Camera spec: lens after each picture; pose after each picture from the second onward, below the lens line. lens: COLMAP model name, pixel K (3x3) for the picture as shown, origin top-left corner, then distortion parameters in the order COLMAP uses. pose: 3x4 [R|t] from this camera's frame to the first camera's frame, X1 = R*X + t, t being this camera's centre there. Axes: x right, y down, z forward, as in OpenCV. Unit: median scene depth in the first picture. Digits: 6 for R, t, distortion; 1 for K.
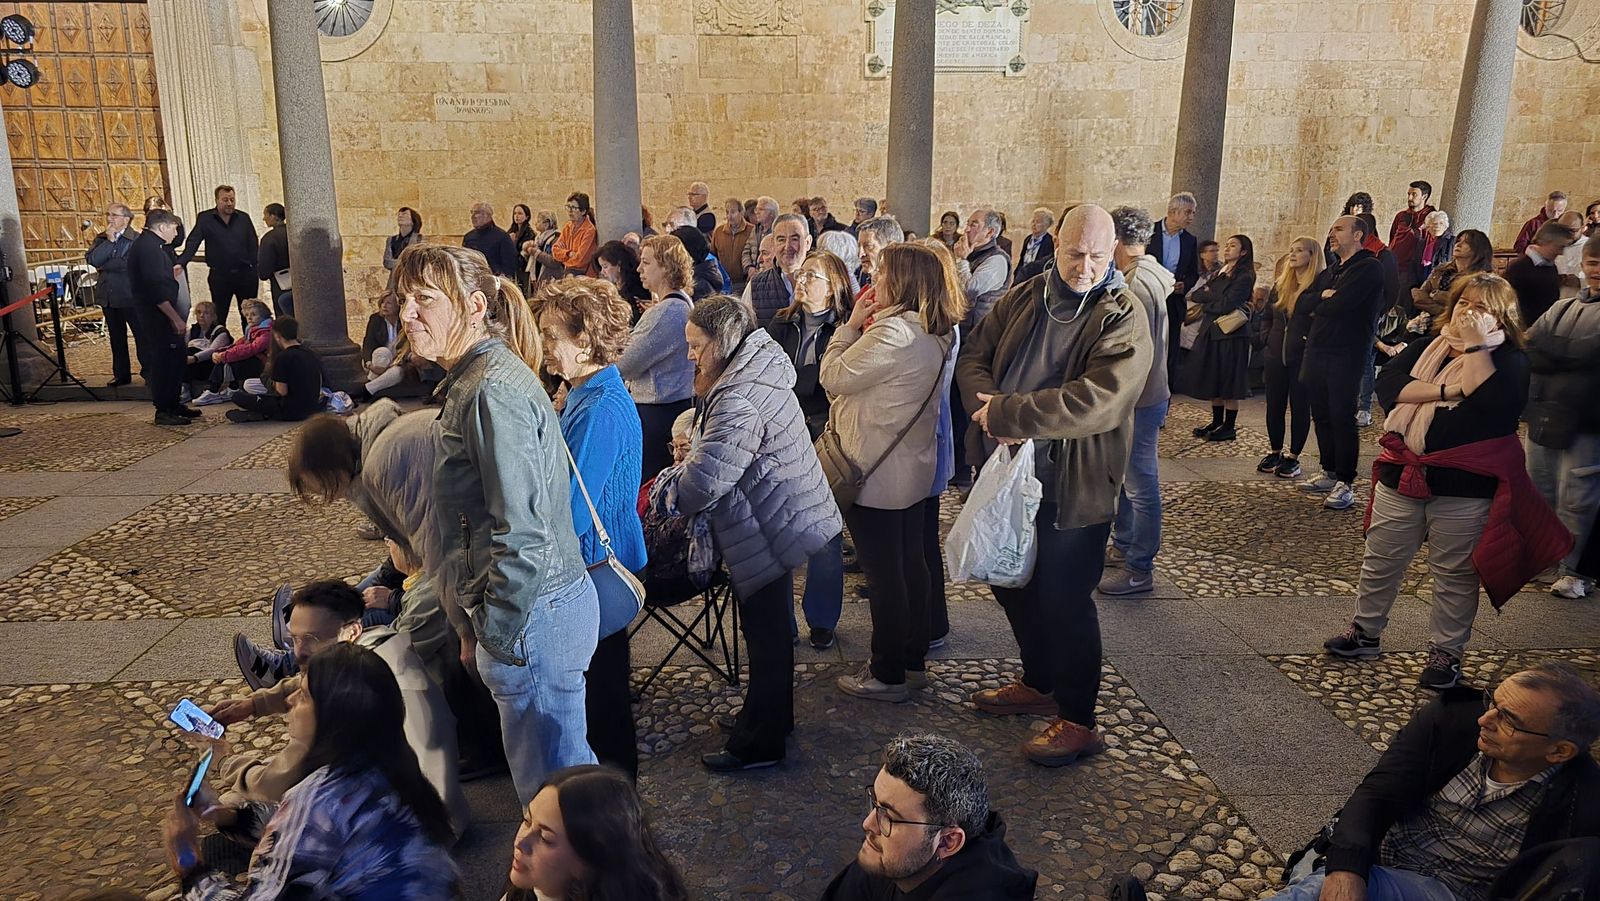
lens RADIAL K [[1084.0, 0, 762.9], [0, 1084.0, 471.5], [0, 0, 1]] dist [0.012351, -0.023185]
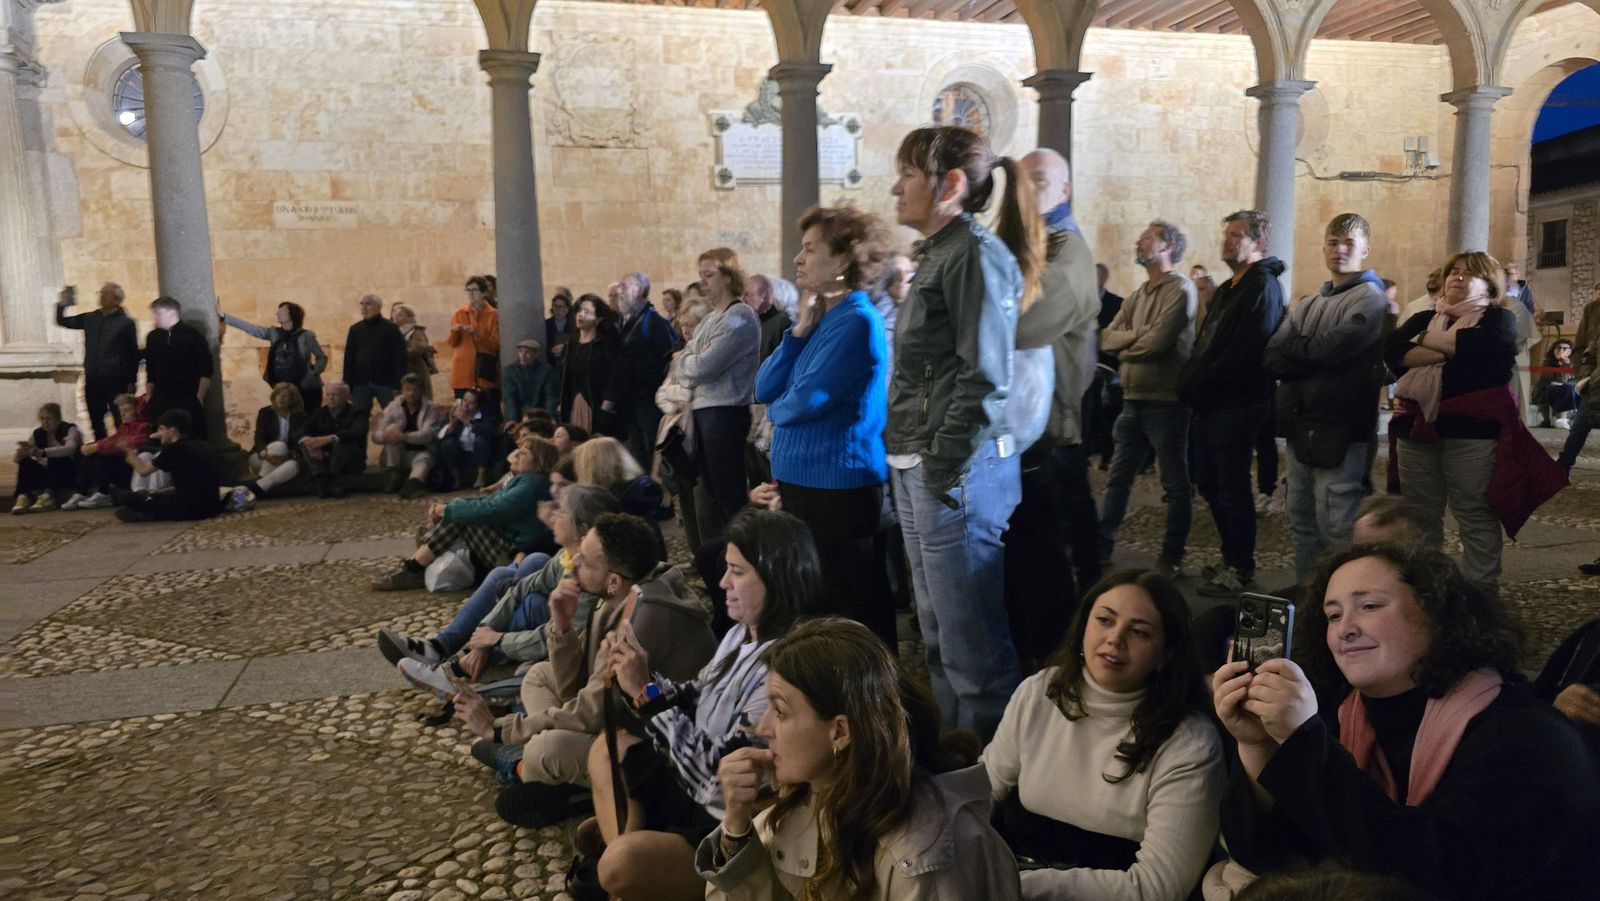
lens RADIAL K [[1084.0, 0, 803.0], [0, 1084.0, 465.1], [0, 0, 1]] dist [0.012351, -0.023185]
pose [[0.979196, -0.048270, 0.197093, -0.150589], [0.070123, 0.991949, -0.105447, 0.062985], [-0.190417, 0.117074, 0.974698, -0.003353]]
